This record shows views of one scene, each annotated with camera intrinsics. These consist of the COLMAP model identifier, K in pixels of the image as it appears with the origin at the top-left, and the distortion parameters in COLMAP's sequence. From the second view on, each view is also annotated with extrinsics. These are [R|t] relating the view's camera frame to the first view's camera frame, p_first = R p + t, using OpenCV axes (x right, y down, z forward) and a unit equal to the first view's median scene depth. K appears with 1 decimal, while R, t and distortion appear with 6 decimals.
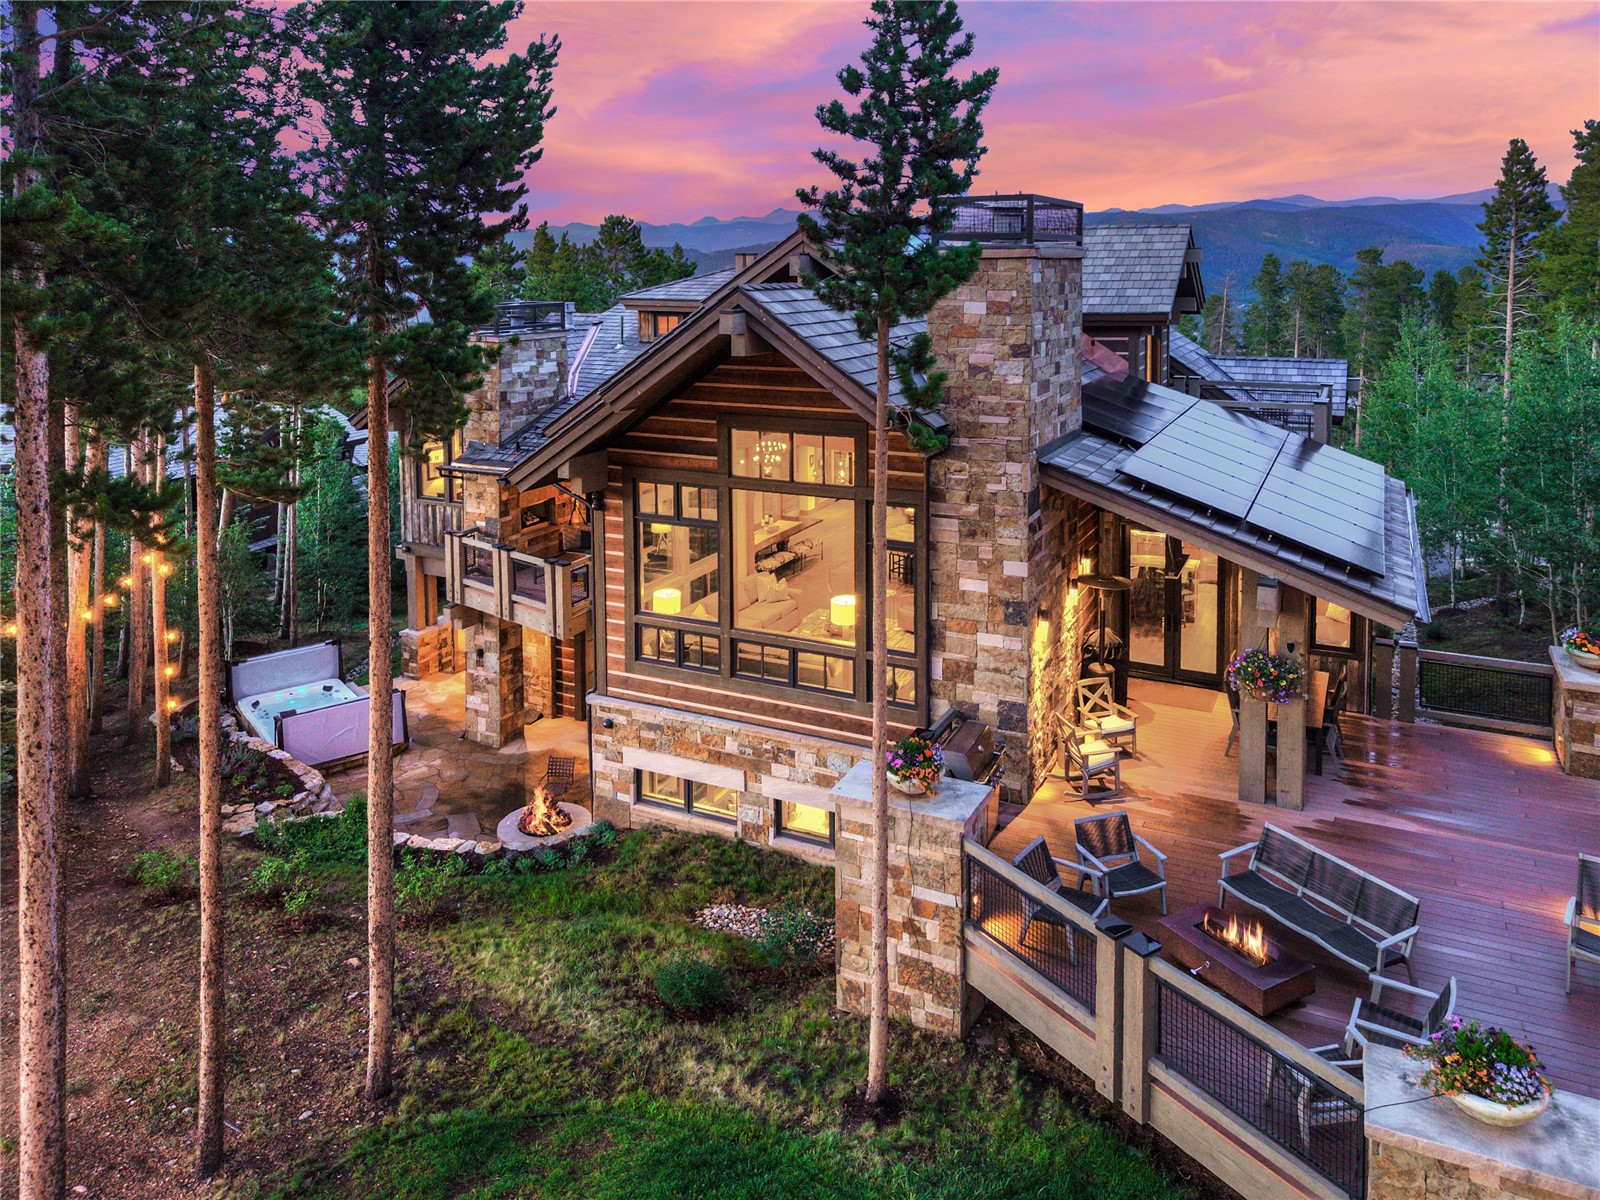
lens RADIAL K [[1098.3, 0, 815.1], [0, 1098.3, 595.7], [0, 0, 1]] dist [0.022854, -0.022326]
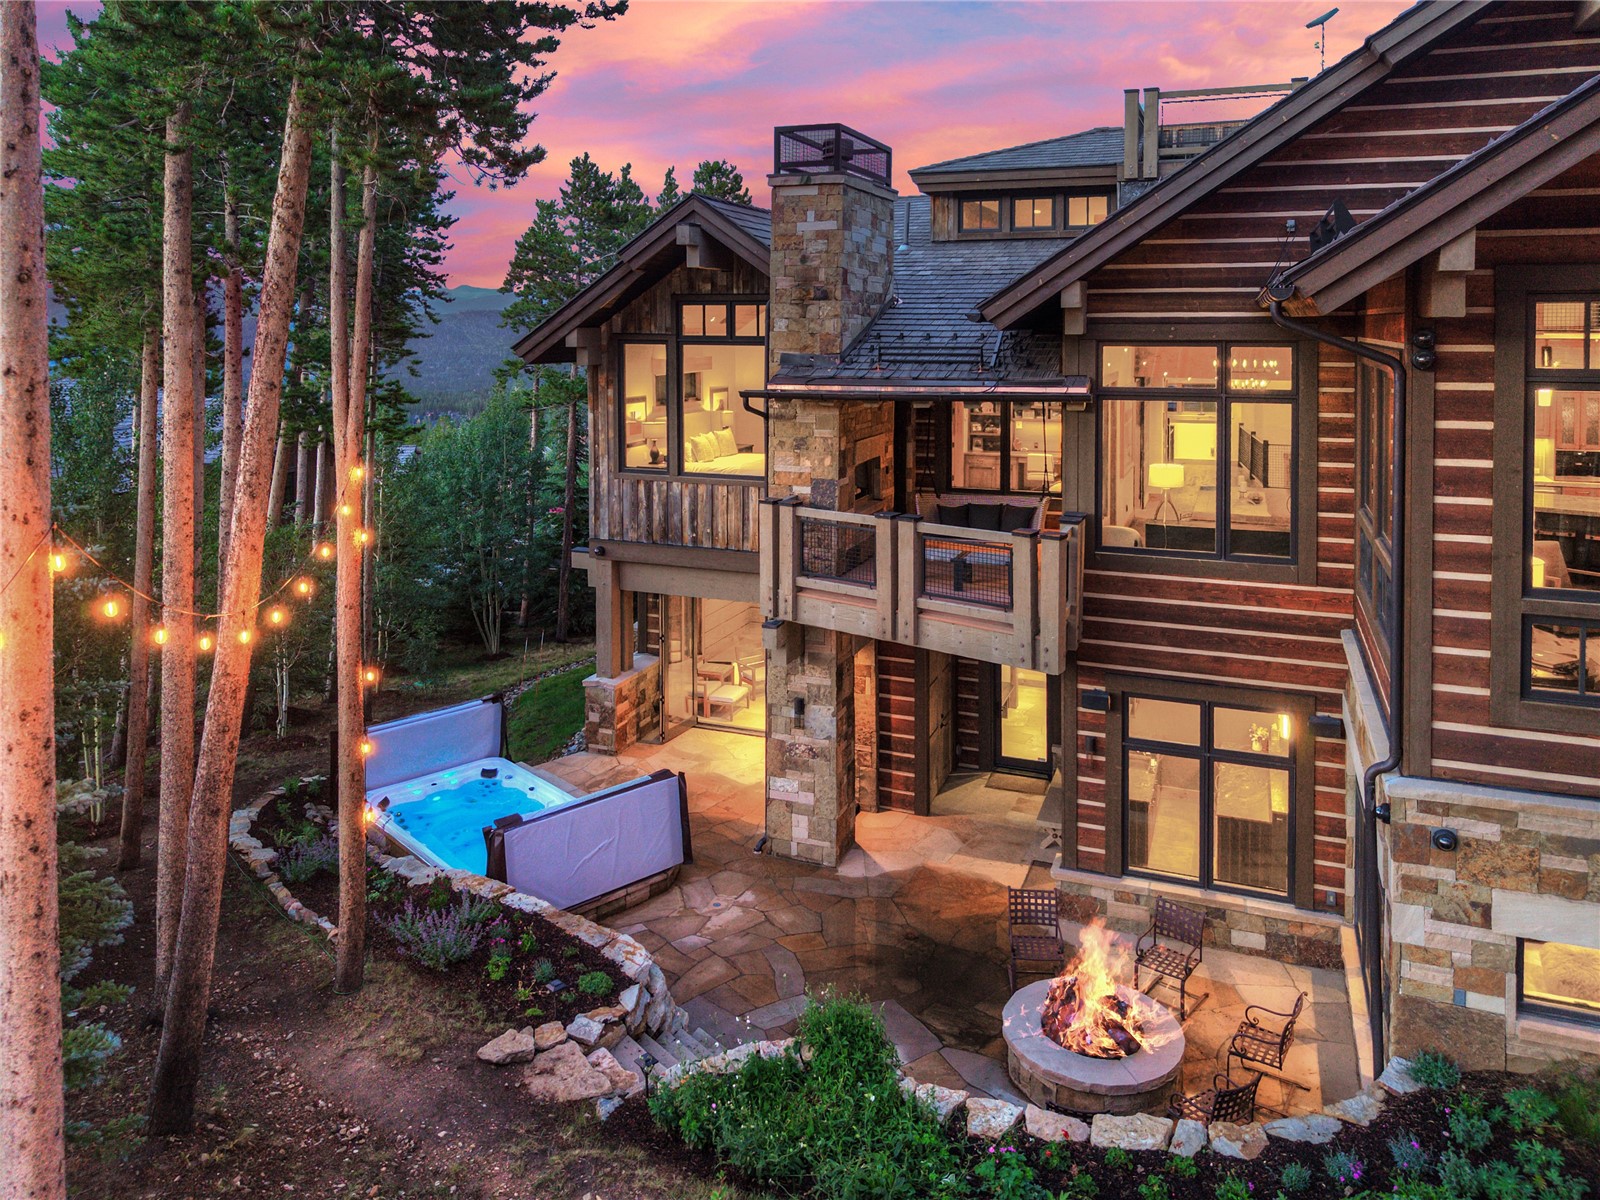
lens RADIAL K [[1098.3, 0, 785.5], [0, 1098.3, 600.8], [0, 0, 1]] dist [0.022854, -0.022326]
pose [[0.996965, -0.018705, 0.075575, -0.356098], [0.022553, 0.998475, -0.050382, 0.024712], [-0.074518, 0.051934, 0.995866, 0.403770]]
